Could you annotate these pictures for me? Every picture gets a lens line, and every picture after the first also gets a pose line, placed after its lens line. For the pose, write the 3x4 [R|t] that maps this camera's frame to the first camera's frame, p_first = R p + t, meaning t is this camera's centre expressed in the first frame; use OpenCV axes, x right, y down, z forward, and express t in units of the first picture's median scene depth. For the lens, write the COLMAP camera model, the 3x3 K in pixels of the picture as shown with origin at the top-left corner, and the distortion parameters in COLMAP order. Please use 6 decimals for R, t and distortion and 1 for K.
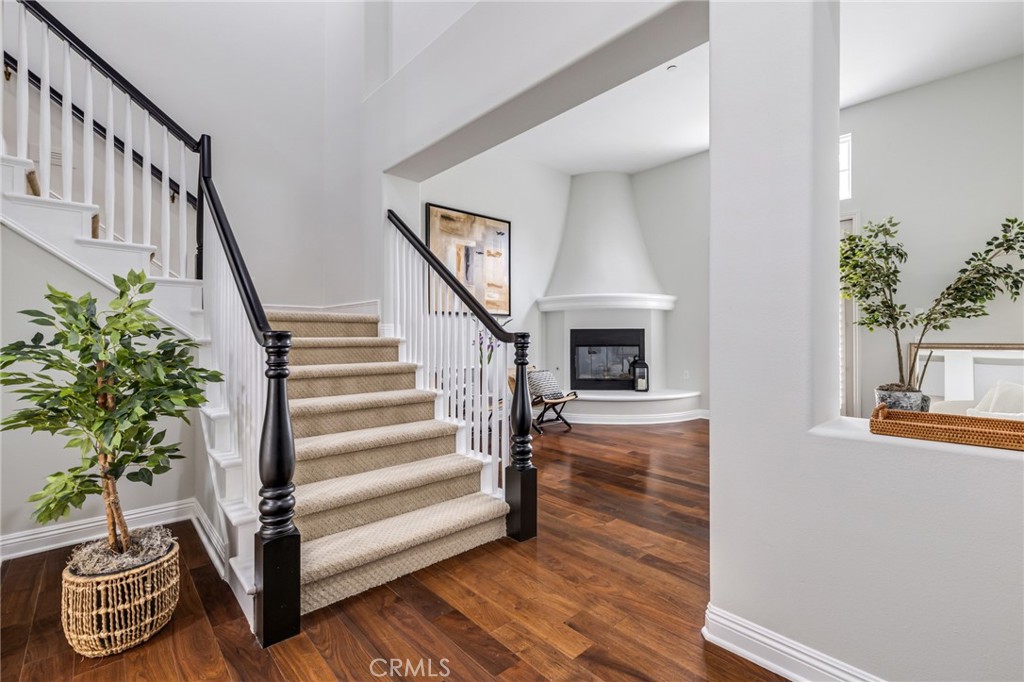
lens RADIAL K [[460.3, 0, 510.9], [0, 460.3, 336.7], [0, 0, 1]] dist [0.001297, 0.000136]
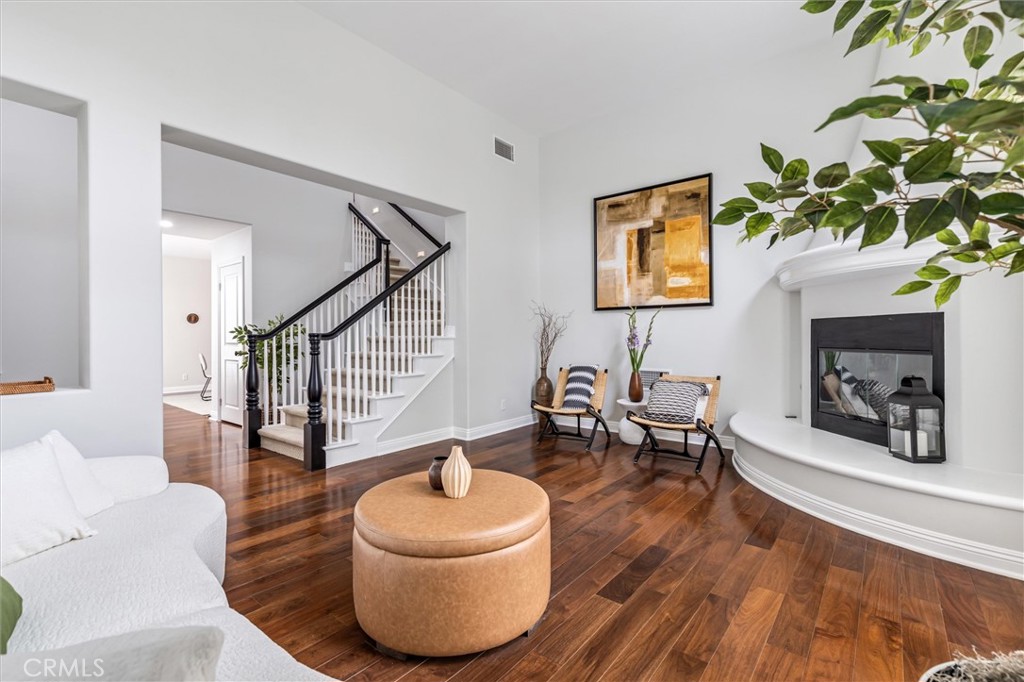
lens RADIAL K [[460.3, 0, 510.5], [0, 460.3, 341.1], [0, 0, 1]] dist [0.001297, 0.000136]
pose [[0.149345, 0.012169, -0.988710, 0.702019], [0.008942, 0.999867, 0.013657, -0.000842], [0.988745, -0.010881, 0.149217, 0.612482]]
